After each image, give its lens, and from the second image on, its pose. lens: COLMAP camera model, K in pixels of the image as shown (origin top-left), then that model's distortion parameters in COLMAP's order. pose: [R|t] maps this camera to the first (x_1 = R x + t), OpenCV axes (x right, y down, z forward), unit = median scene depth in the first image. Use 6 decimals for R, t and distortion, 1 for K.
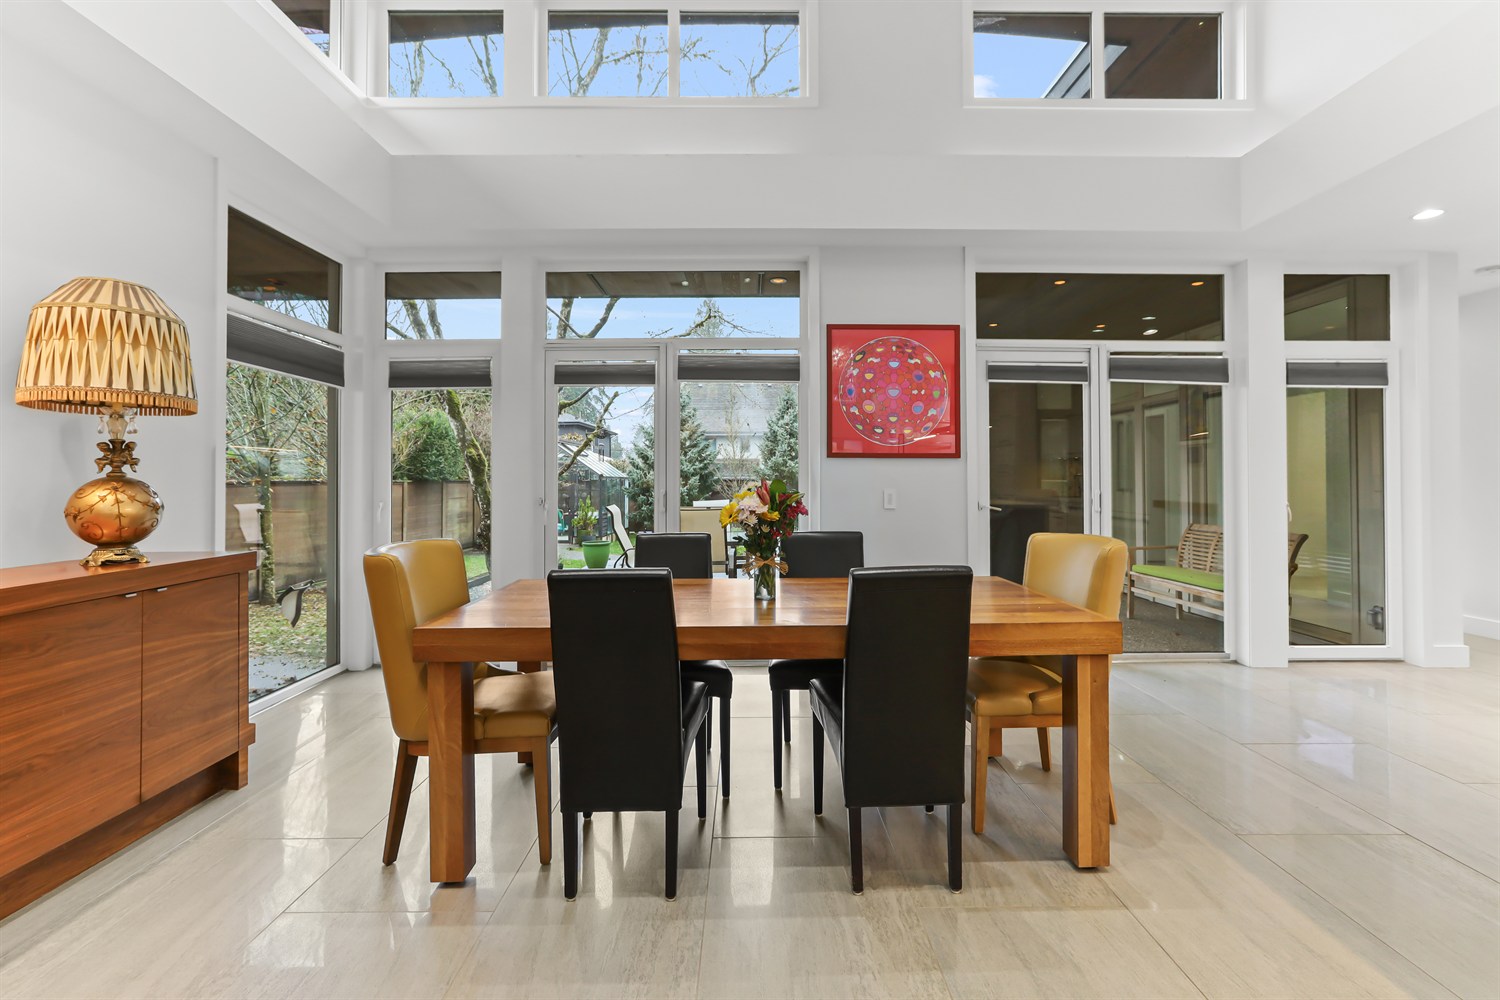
lens RADIAL K [[690.5, 0, 754.3], [0, 690.5, 469.8], [0, 0, 1]] dist [-0.035402, 0.025696]
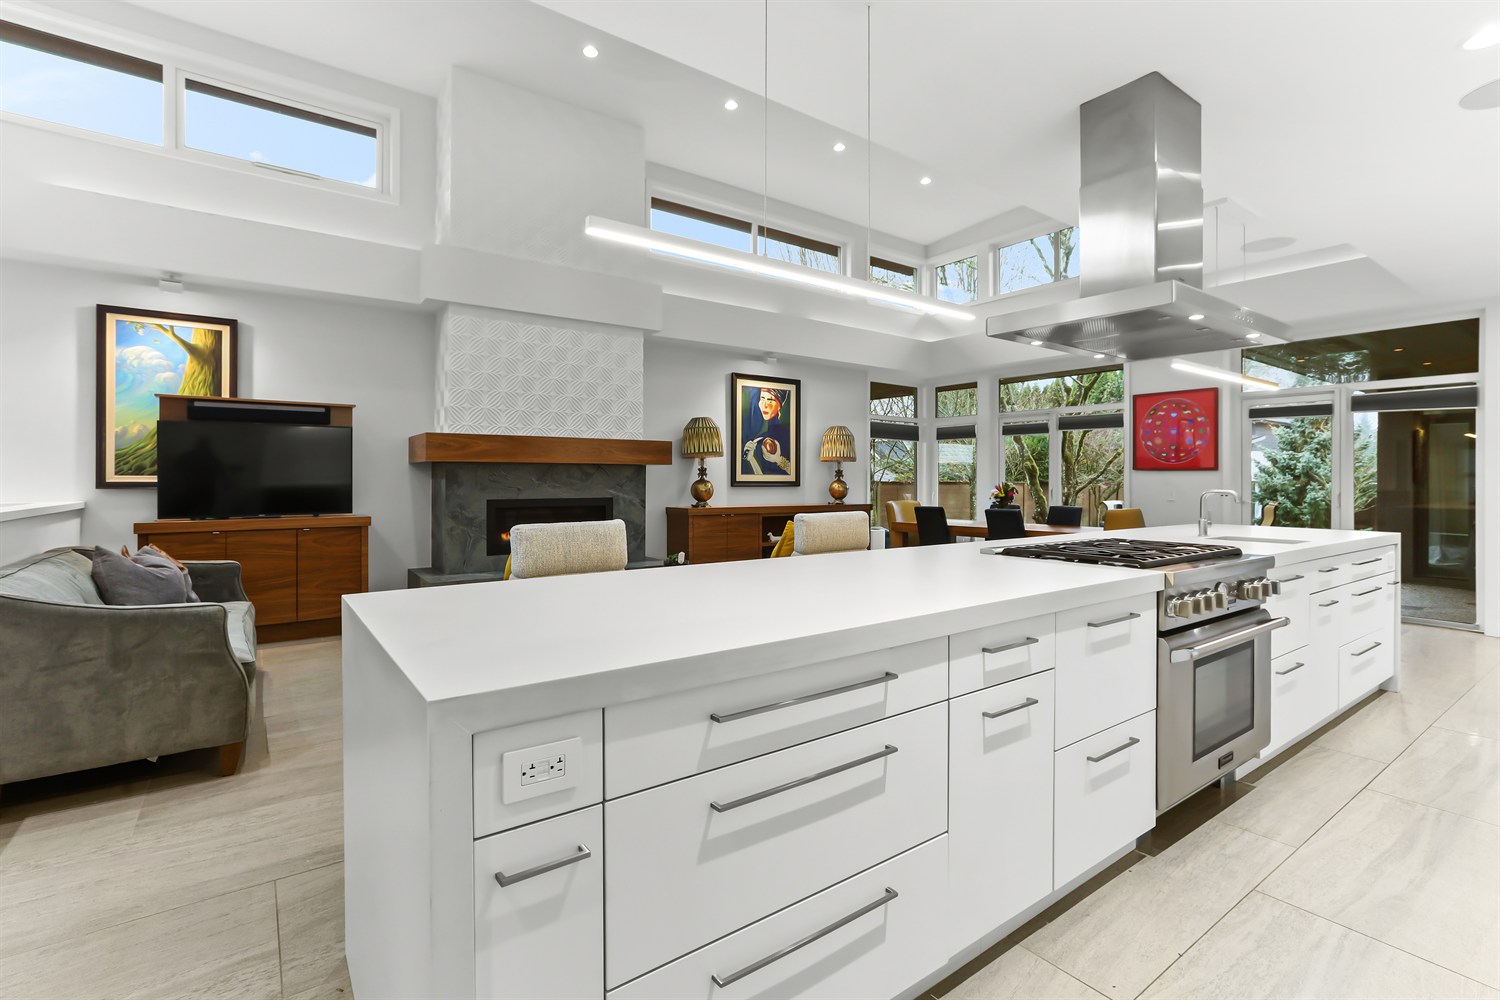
lens RADIAL K [[708.6, 0, 747.3], [0, 708.6, 470.5], [0, 0, 1]] dist [-0.041455, 0.025735]
pose [[0.585732, -0.005016, -0.810490, 0.981811], [0.004035, 0.999987, -0.003272, -0.015894], [0.810495, -0.001353, 0.585744, -0.855293]]
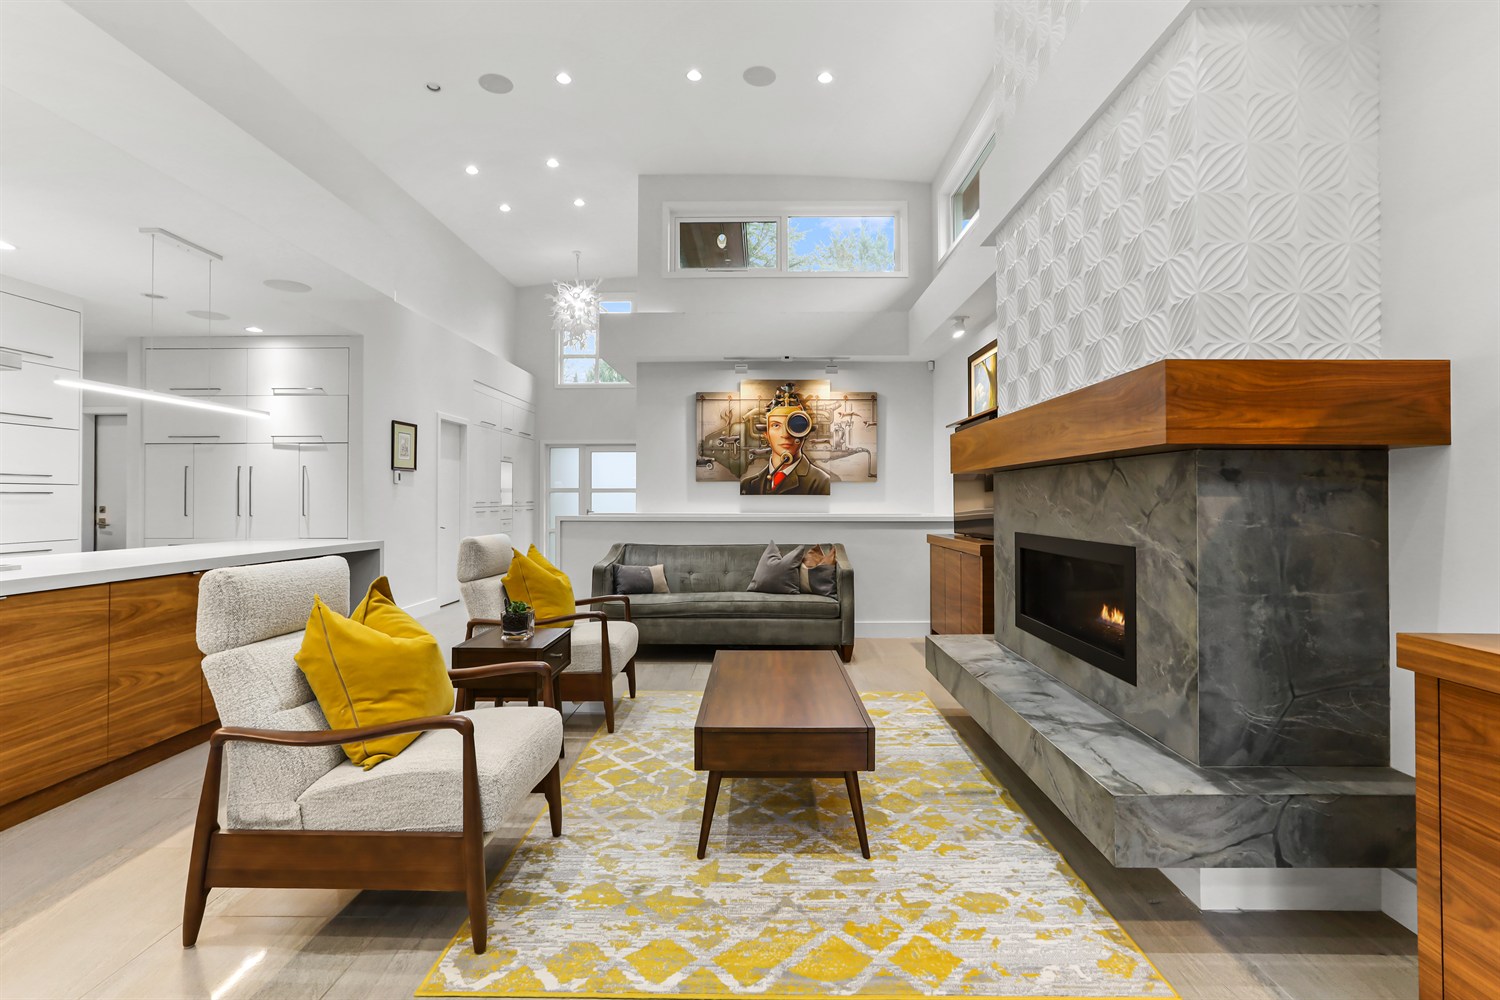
lens RADIAL K [[705.4, 0, 749.0], [0, 705.4, 490.6], [0, 0, 1]] dist [-0.040766, 0.027519]
pose [[-0.999820, 0.000153, 0.018996, -0.141055], [-0.000258, 0.999766, -0.021624, 0.004592], [-0.018995, -0.021625, -0.999586, 0.364961]]
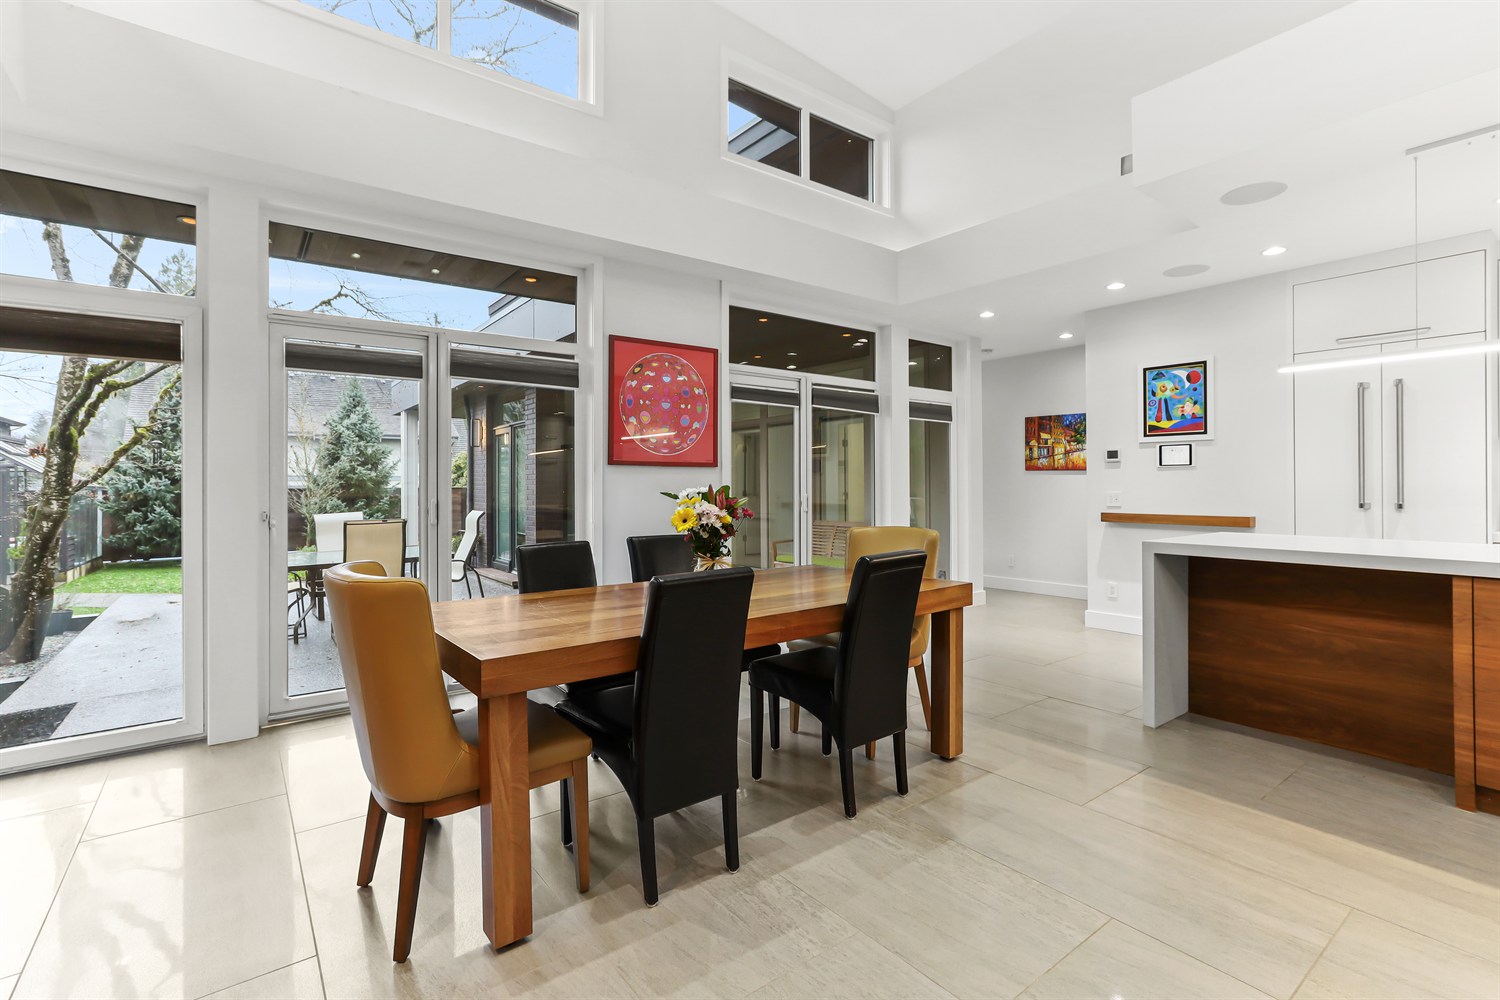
lens RADIAL K [[695.8, 0, 750.9], [0, 695.8, 479.5], [0, 0, 1]] dist [-0.035895, 0.027051]
pose [[0.802287, 0.000819, 0.596938, -0.340014], [-0.002279, 0.999996, 0.001691, 0.001696], [-0.596934, -0.002718, 0.802285, 0.048152]]
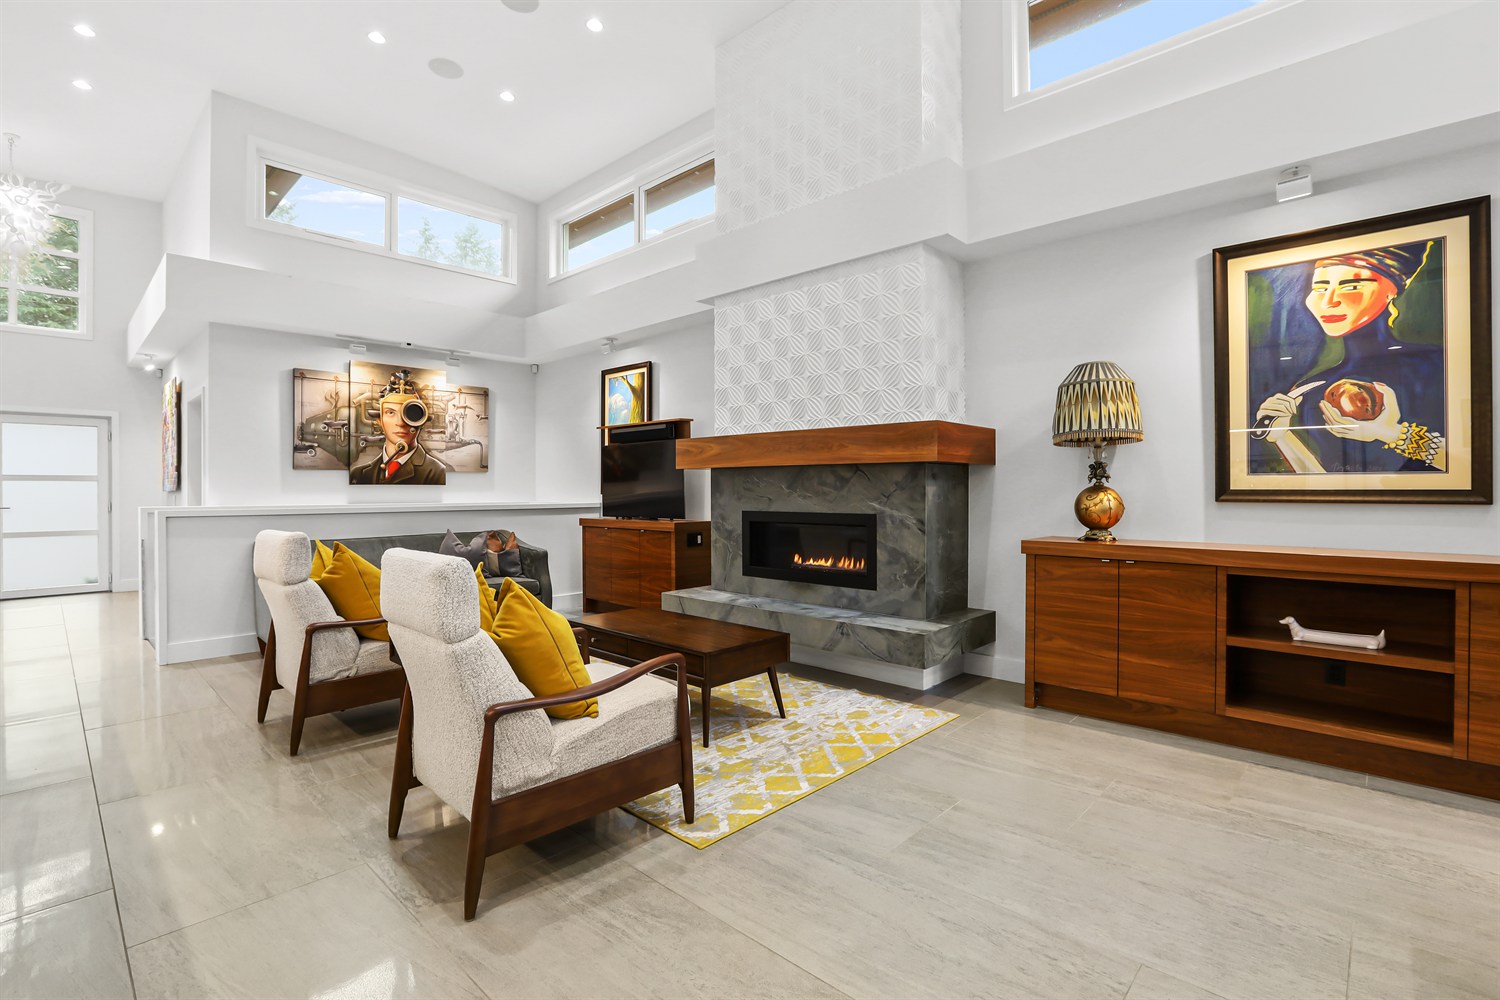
lens RADIAL K [[697.1, 0, 753.7], [0, 697.1, 488.2], [0, 0, 1]] dist [-0.052009, 0.017898]
pose [[-0.690413, 0.001474, -0.723414, 0.410313], [0.009303, 0.999933, -0.006841, 0.004792], [0.723356, -0.011453, -0.690380, 0.372329]]
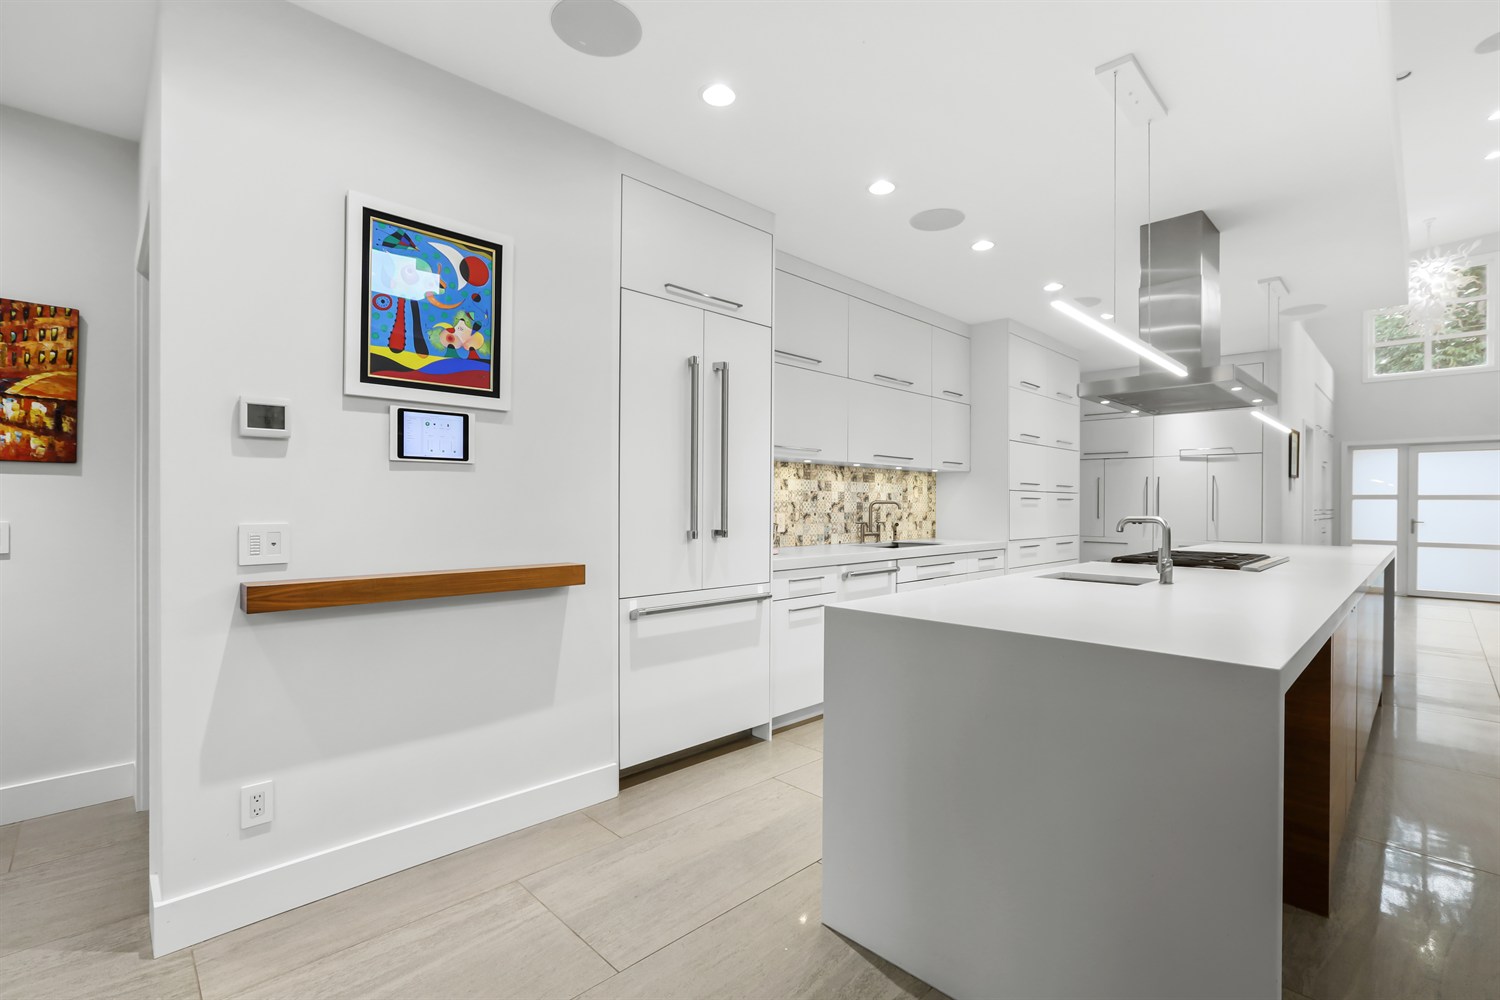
lens RADIAL K [[674.9, 0, 750.0], [0, 674.9, 500.0], [0, 0, 1]] dist [-0.034274, 0.013489]
pose [[-0.690861, -0.005538, 0.722967, 0.446404], [-0.016399, 0.999833, -0.008012, 0.008544], [-0.722802, -0.017391, -0.690837, 0.755229]]
